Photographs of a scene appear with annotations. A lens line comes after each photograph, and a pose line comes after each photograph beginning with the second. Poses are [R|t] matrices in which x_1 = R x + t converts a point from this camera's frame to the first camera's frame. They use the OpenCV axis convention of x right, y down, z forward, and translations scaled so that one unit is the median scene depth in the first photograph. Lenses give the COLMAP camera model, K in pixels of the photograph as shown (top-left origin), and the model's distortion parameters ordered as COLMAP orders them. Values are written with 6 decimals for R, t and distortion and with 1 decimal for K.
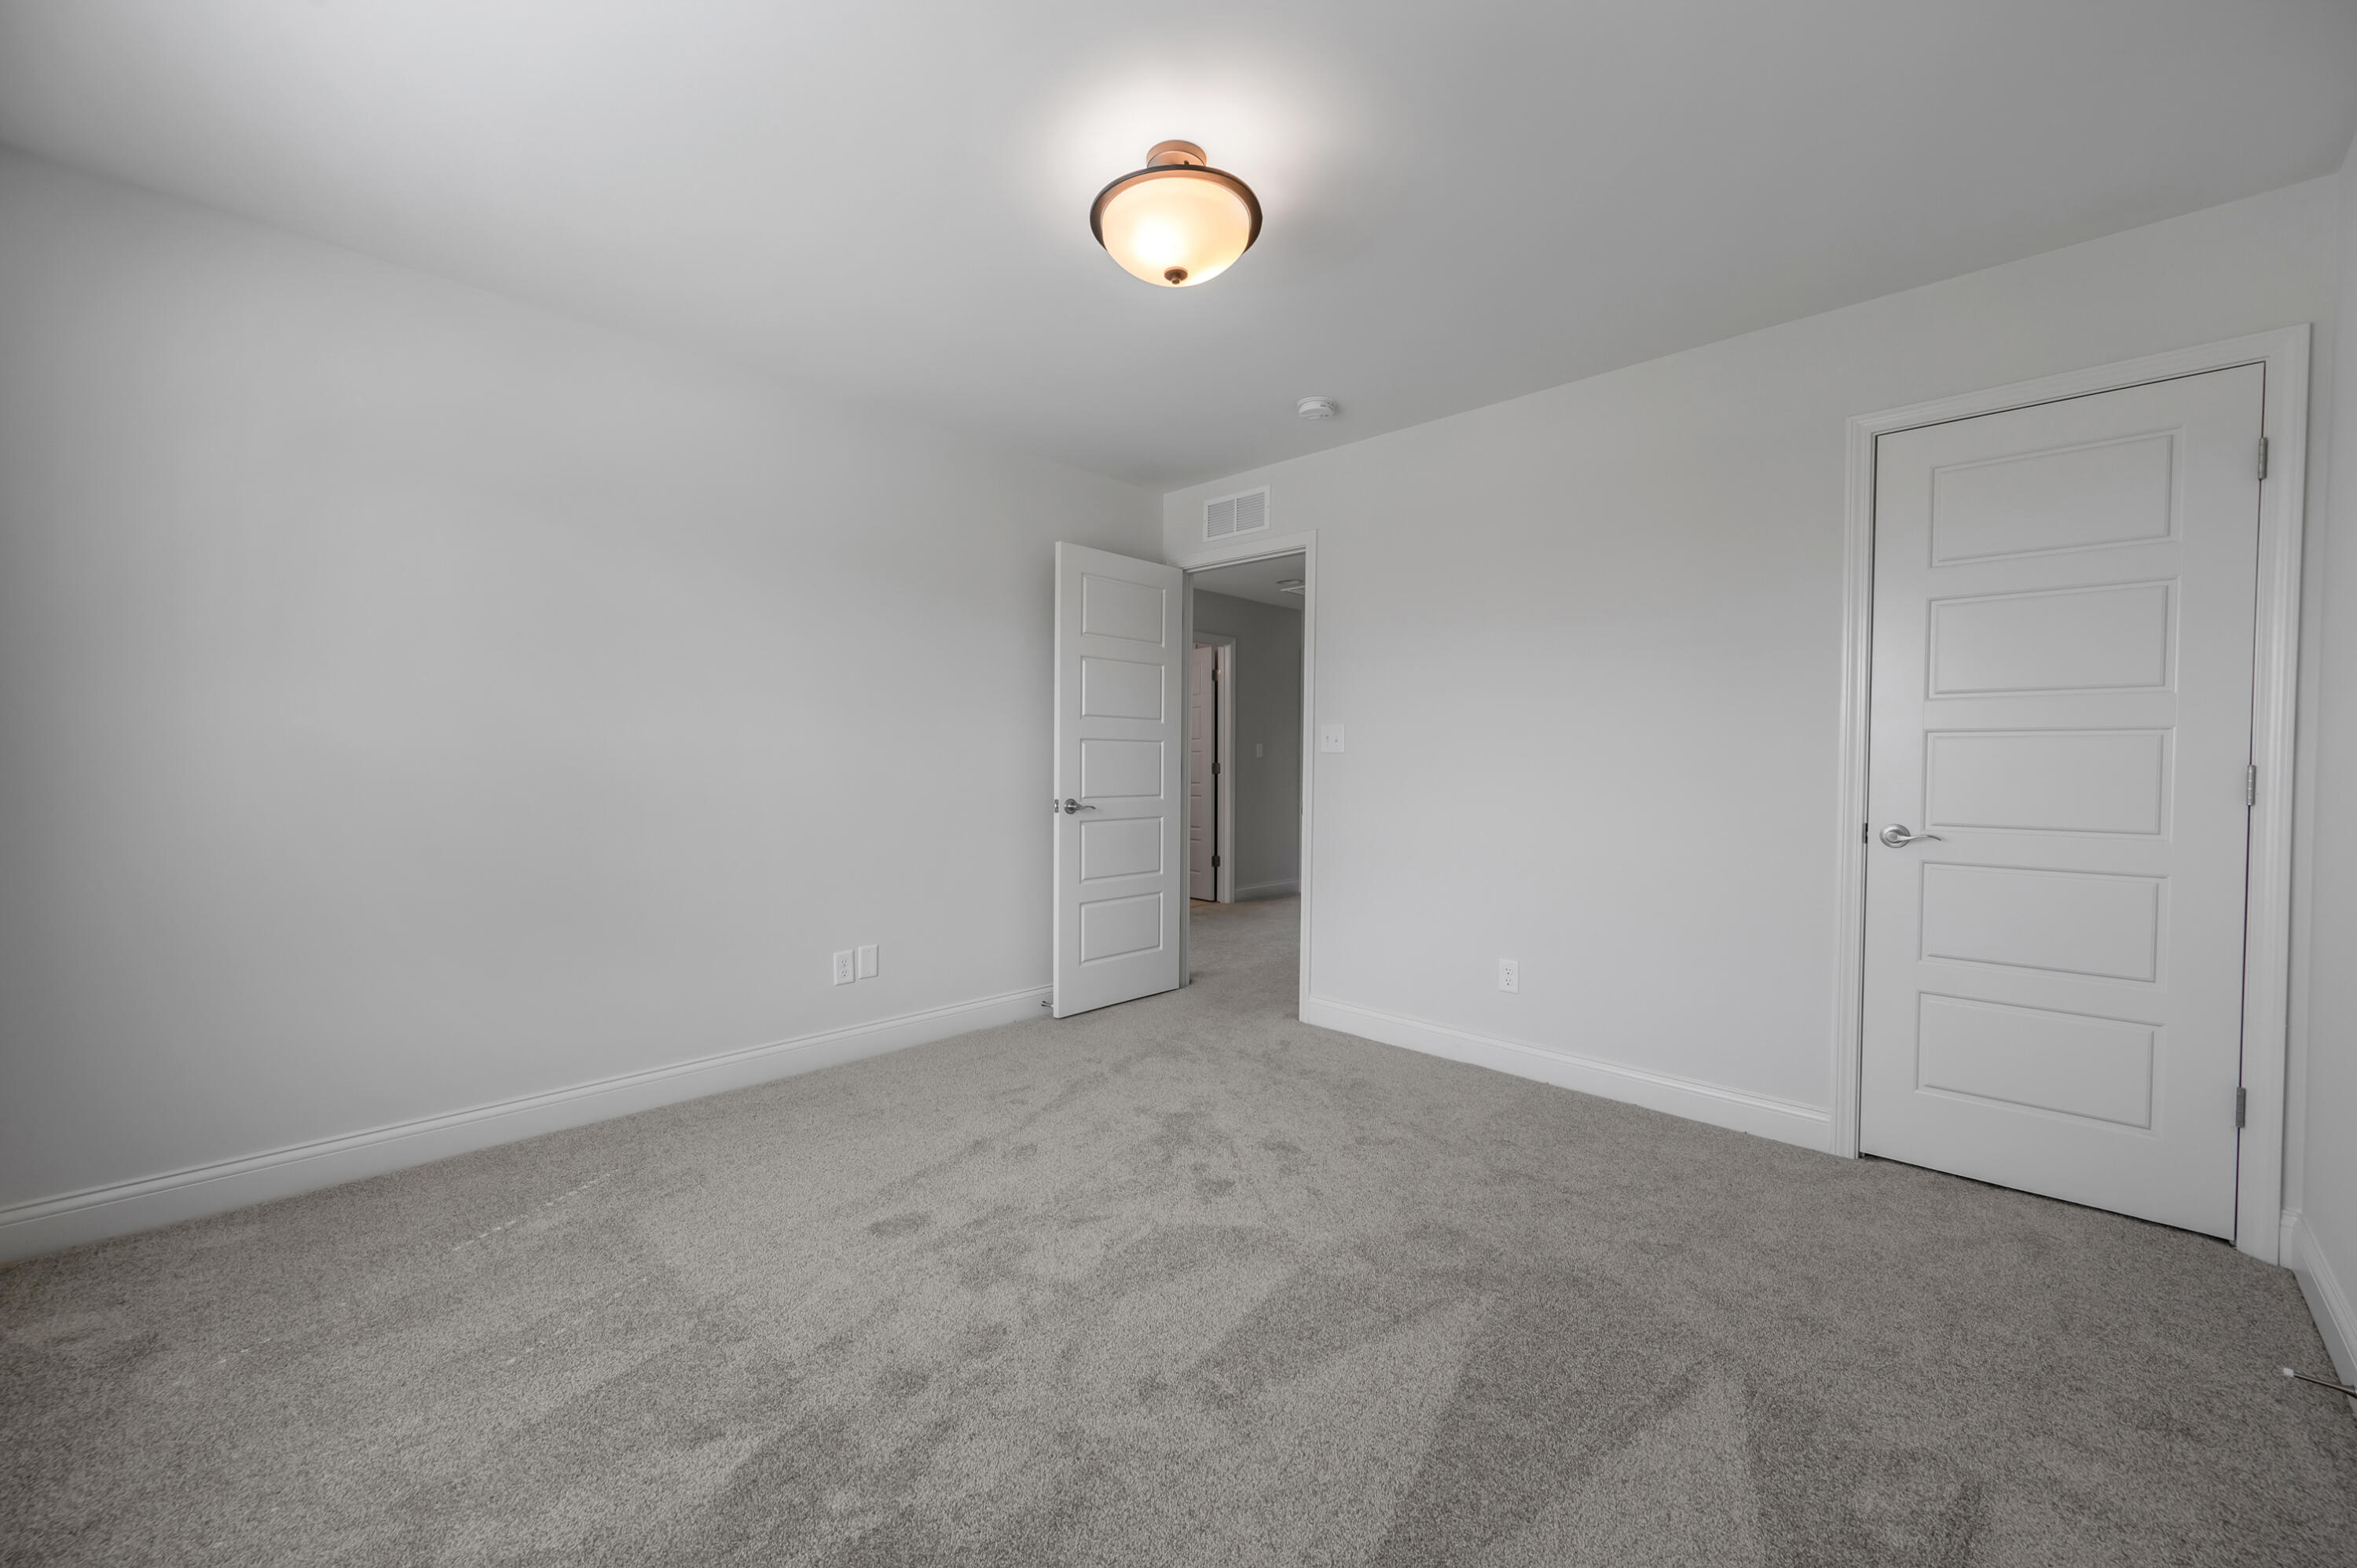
lens RADIAL K [[938.0, 0, 1178.5], [0, 938.0, 784.0], [0, 0, 1]] dist [0.000307, -0.000057]
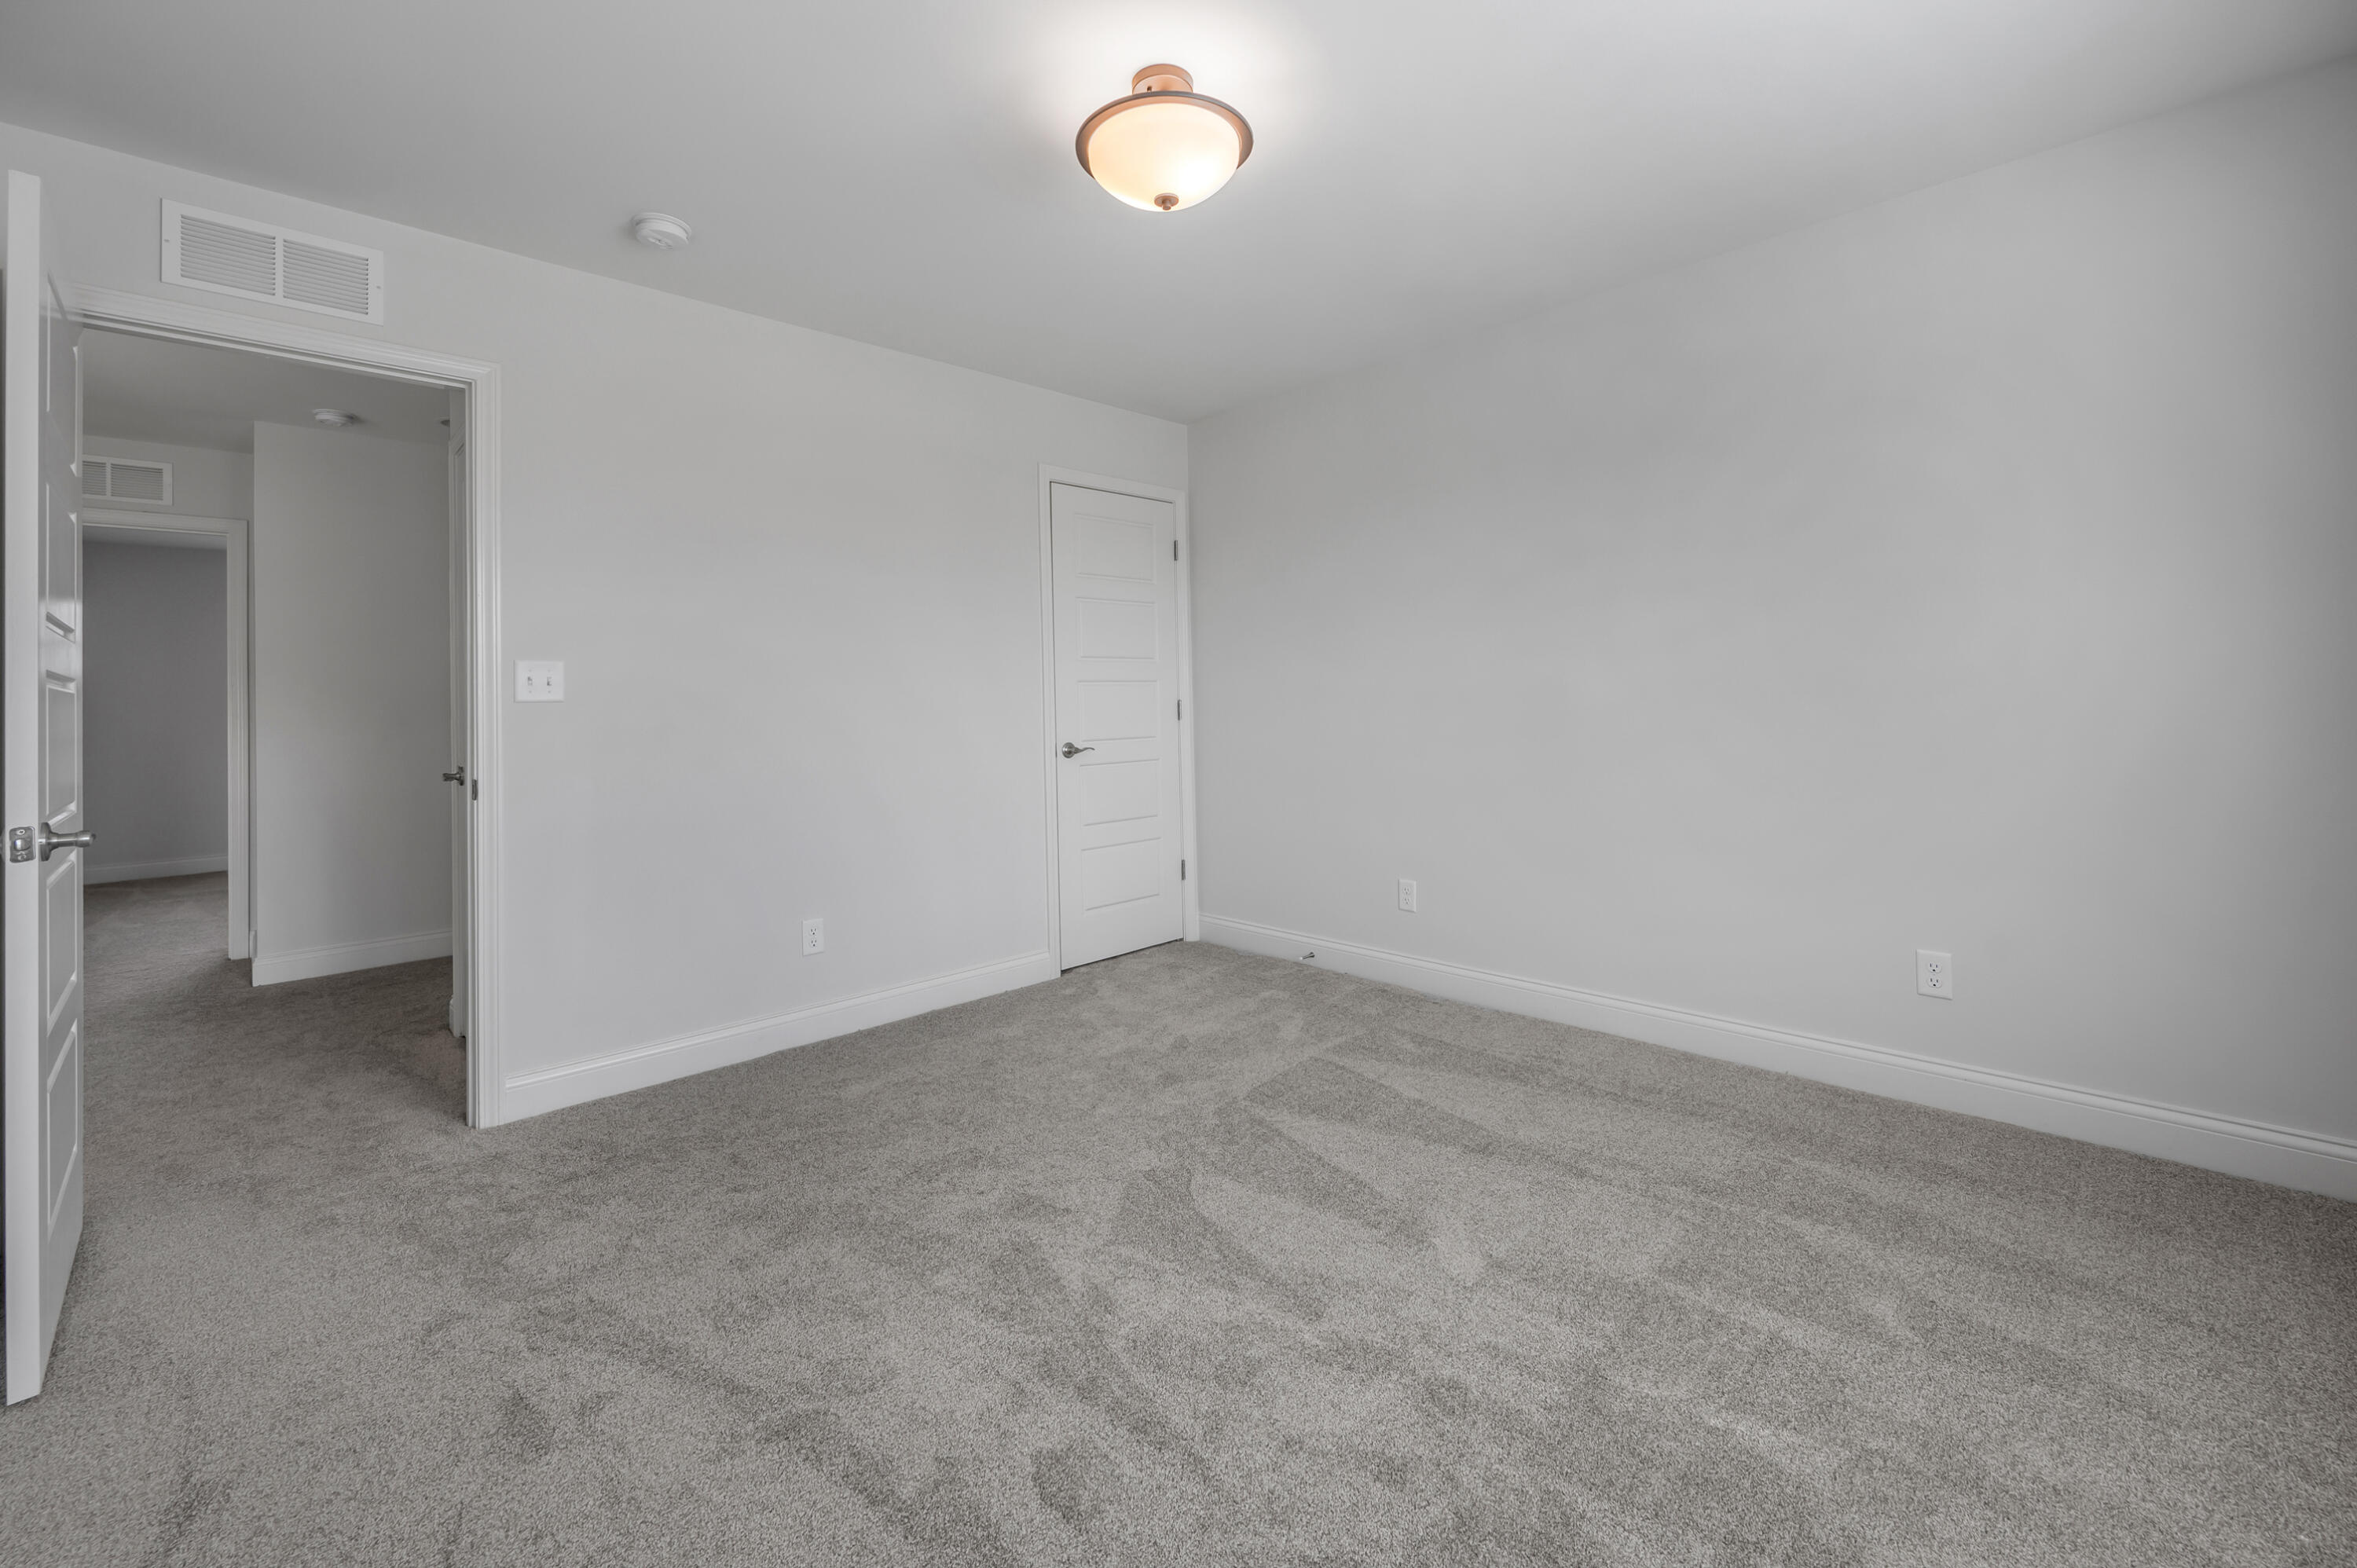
lens RADIAL K [[976.2, 0, 1177.7], [0, 976.2, 678.8], [0, 0, 1]] dist [0.000659, 0.000097]
pose [[0.023106, 0.023450, 0.999458, -0.813603], [0.054319, 0.998219, -0.024677, -0.009076], [-0.998256, 0.054860, 0.021791, 0.800117]]
